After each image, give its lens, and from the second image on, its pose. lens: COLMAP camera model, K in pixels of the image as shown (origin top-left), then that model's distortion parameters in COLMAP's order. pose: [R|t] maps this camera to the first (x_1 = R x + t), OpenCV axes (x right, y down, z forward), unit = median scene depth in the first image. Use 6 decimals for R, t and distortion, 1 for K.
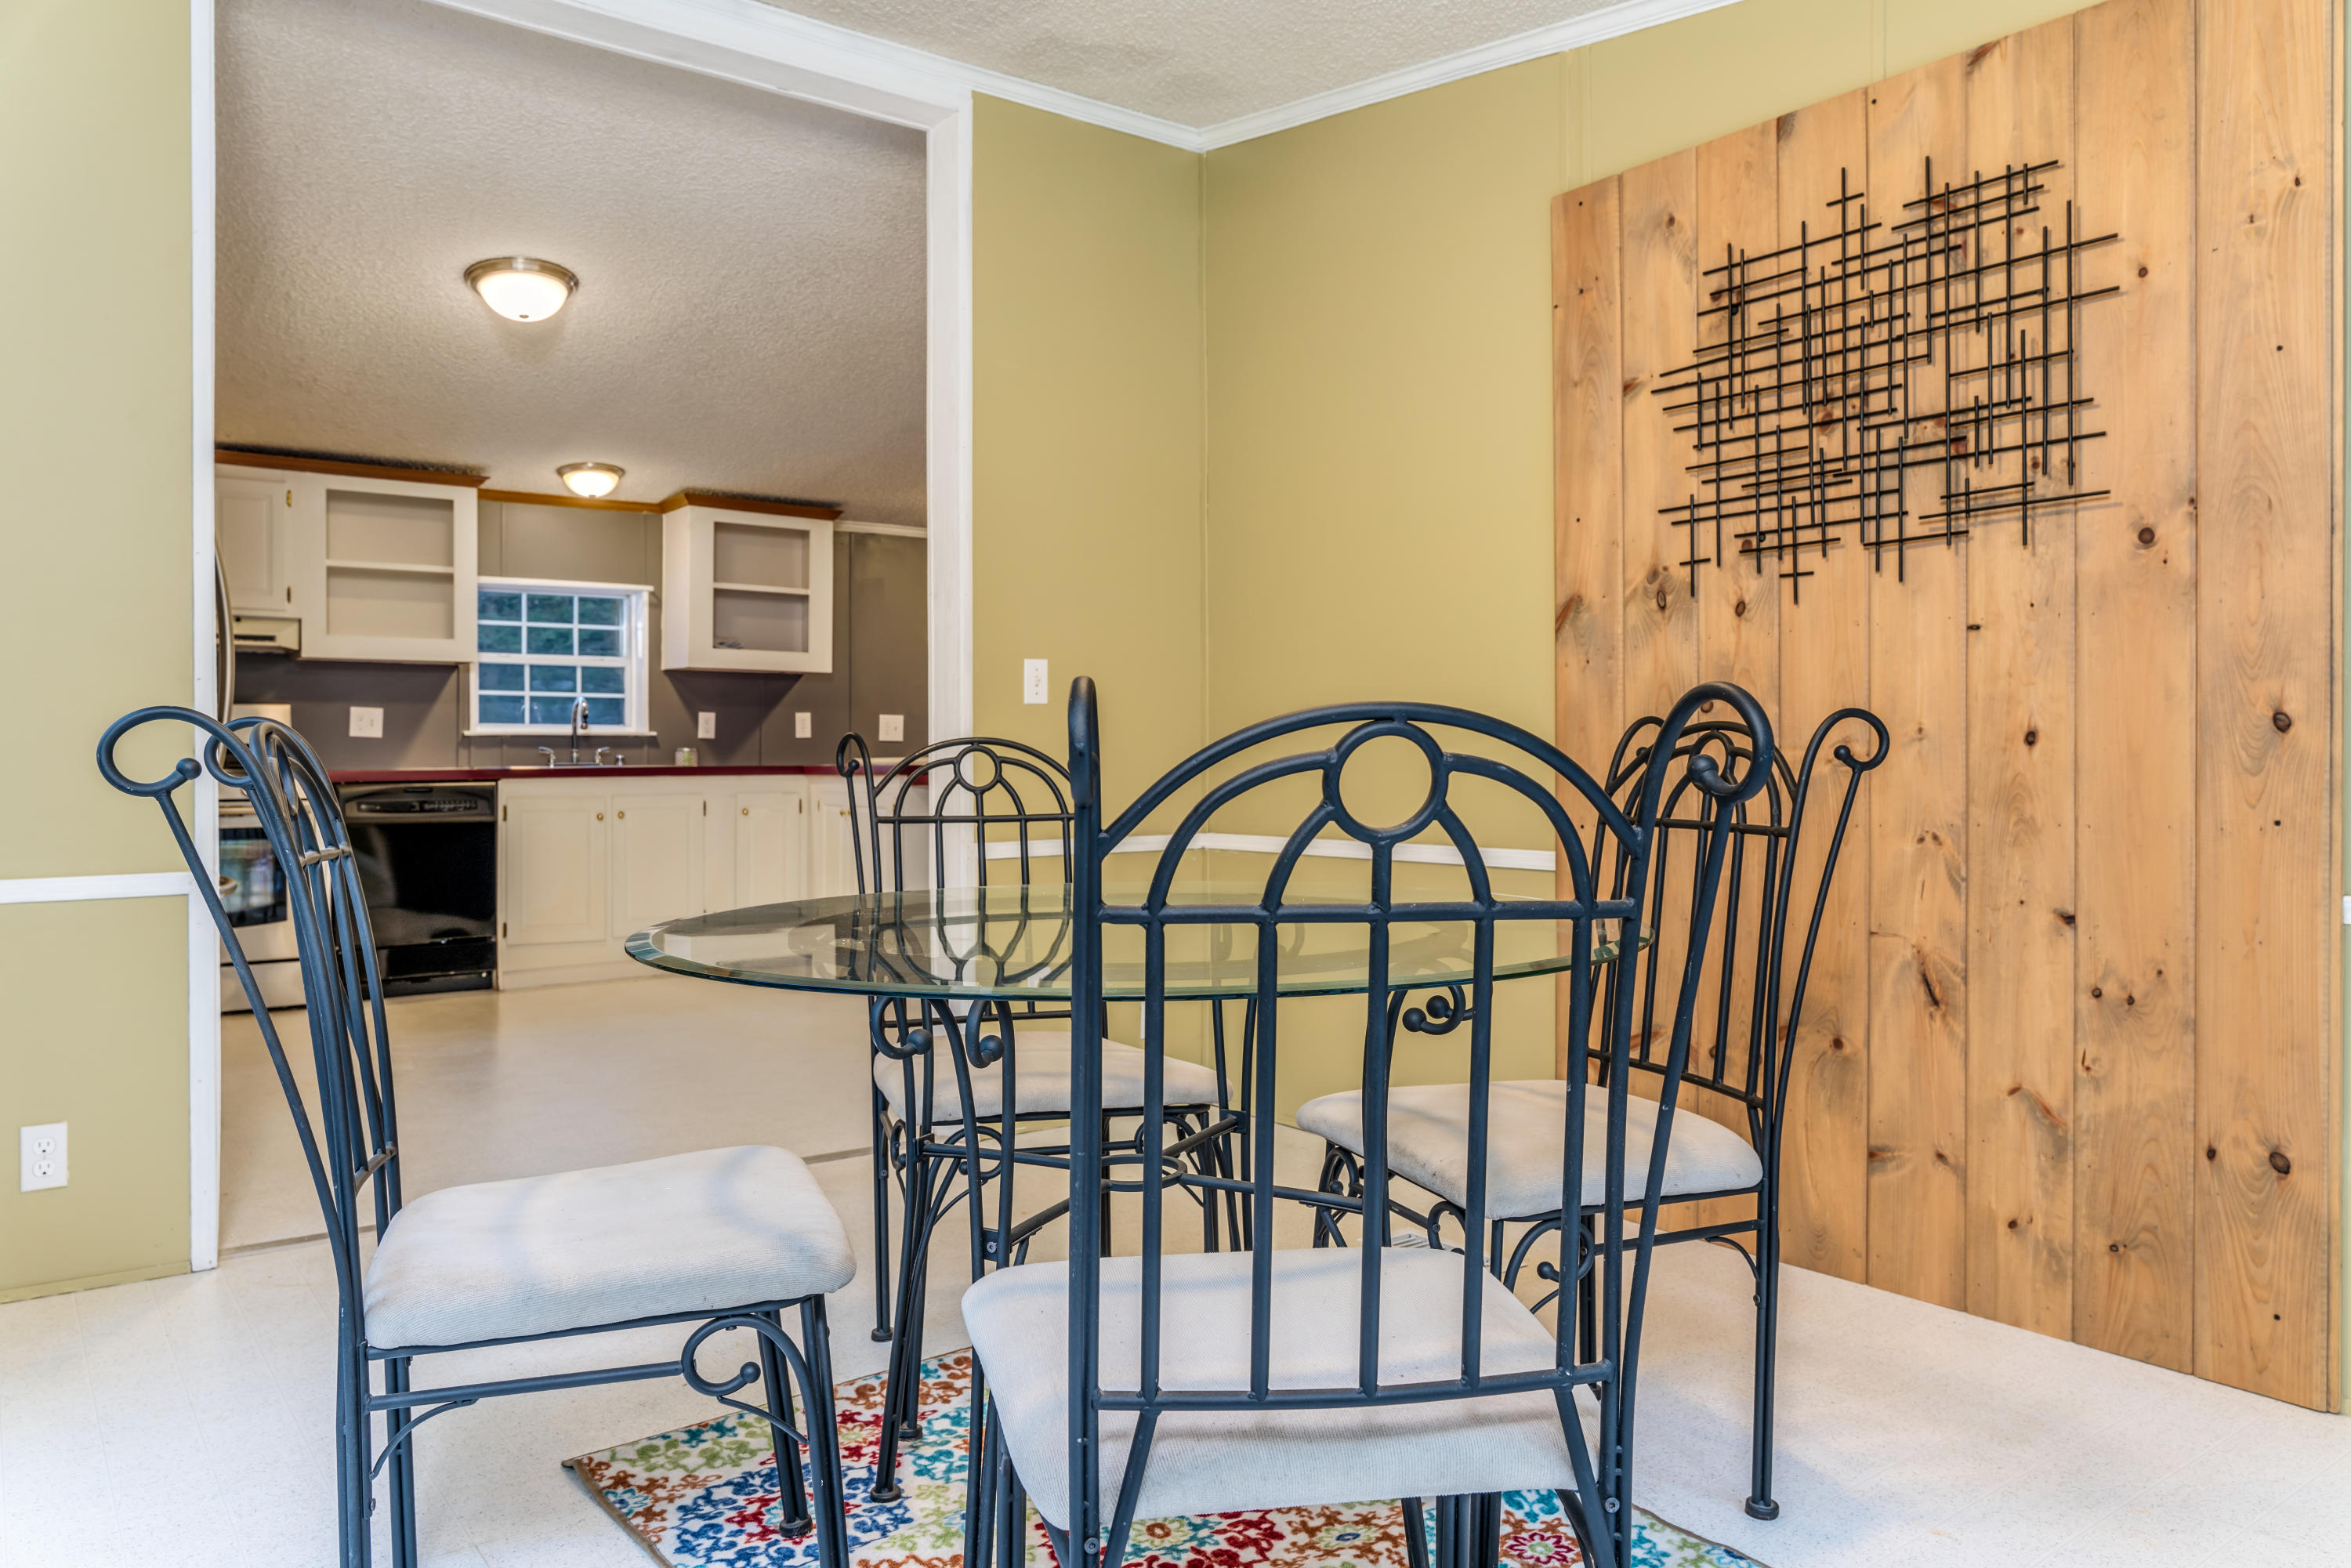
lens RADIAL K [[1593.8, 0, 1157.4], [0, 1593.8, 782.6], [0, 0, 1]] dist [-0.035536, -0.002673]
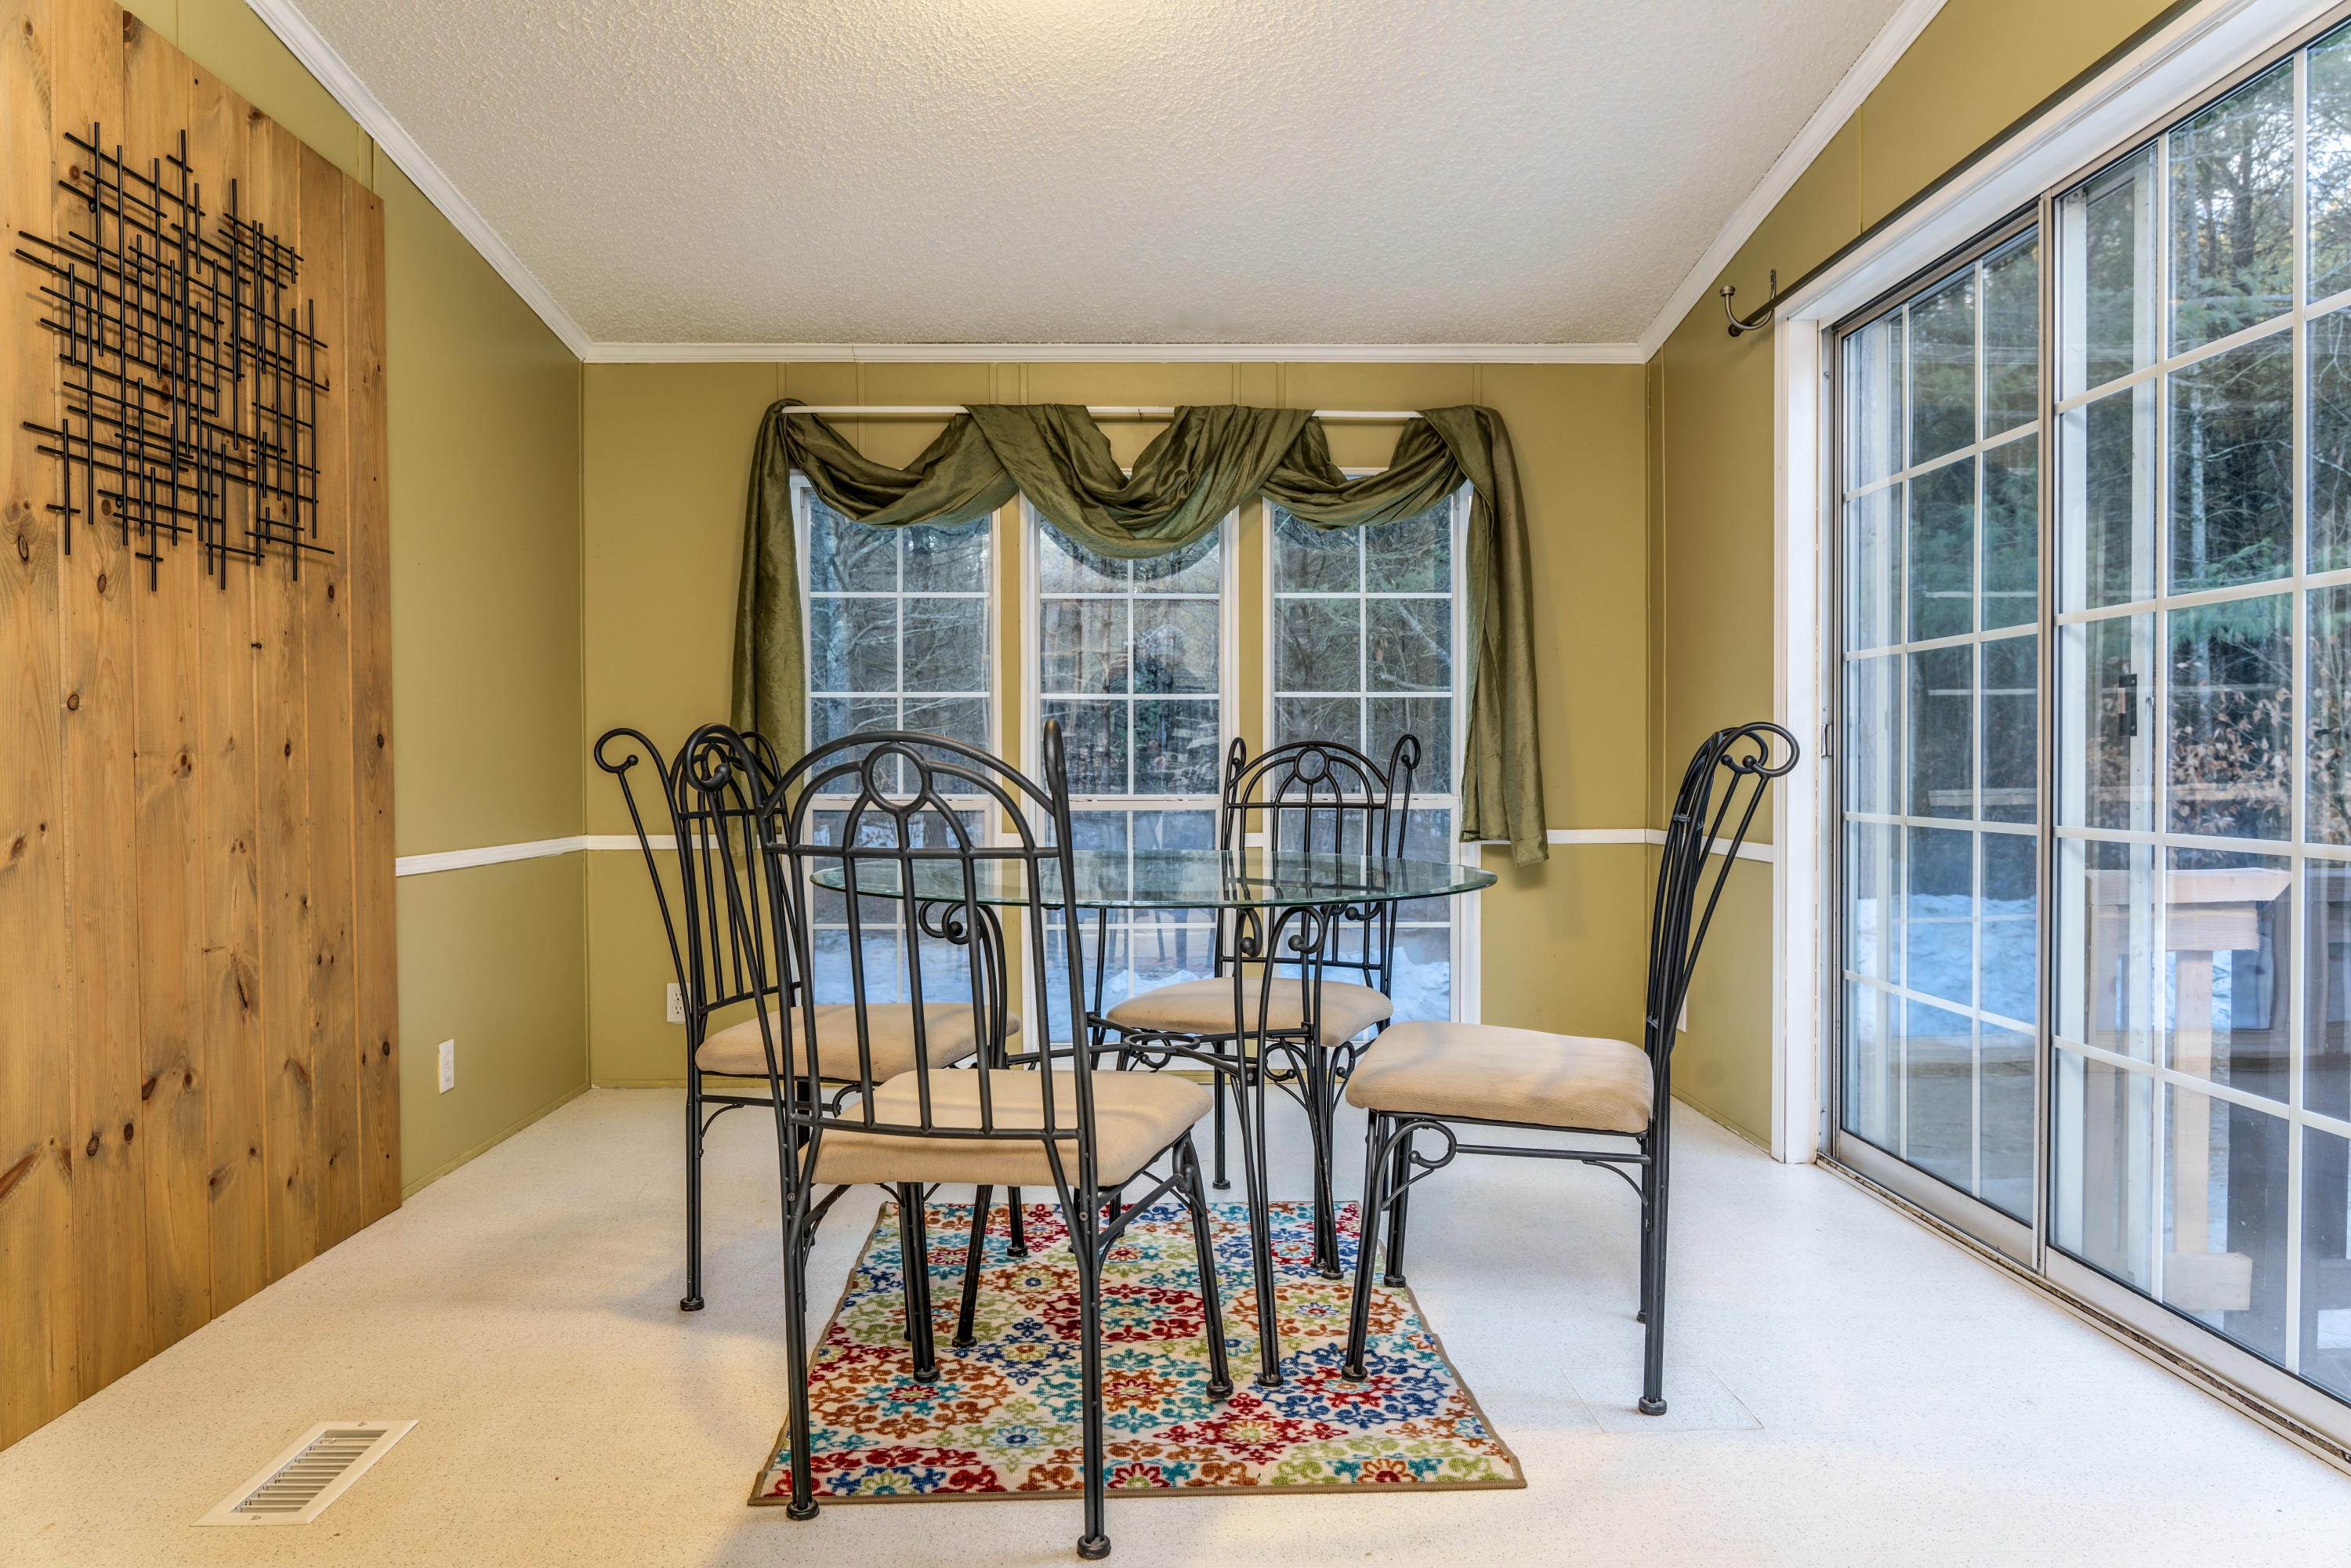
lens RADIAL K [[1593.8, 0, 1176.5], [0, 1593.8, 772.8], [0, 0, 1]] dist [-0.035536, -0.002673]
pose [[-0.823832, 0.000921, 0.566833, -0.561327], [0.016393, 0.999619, 0.022202, -0.023695], [-0.566597, 0.027583, -0.823533, 1.425583]]
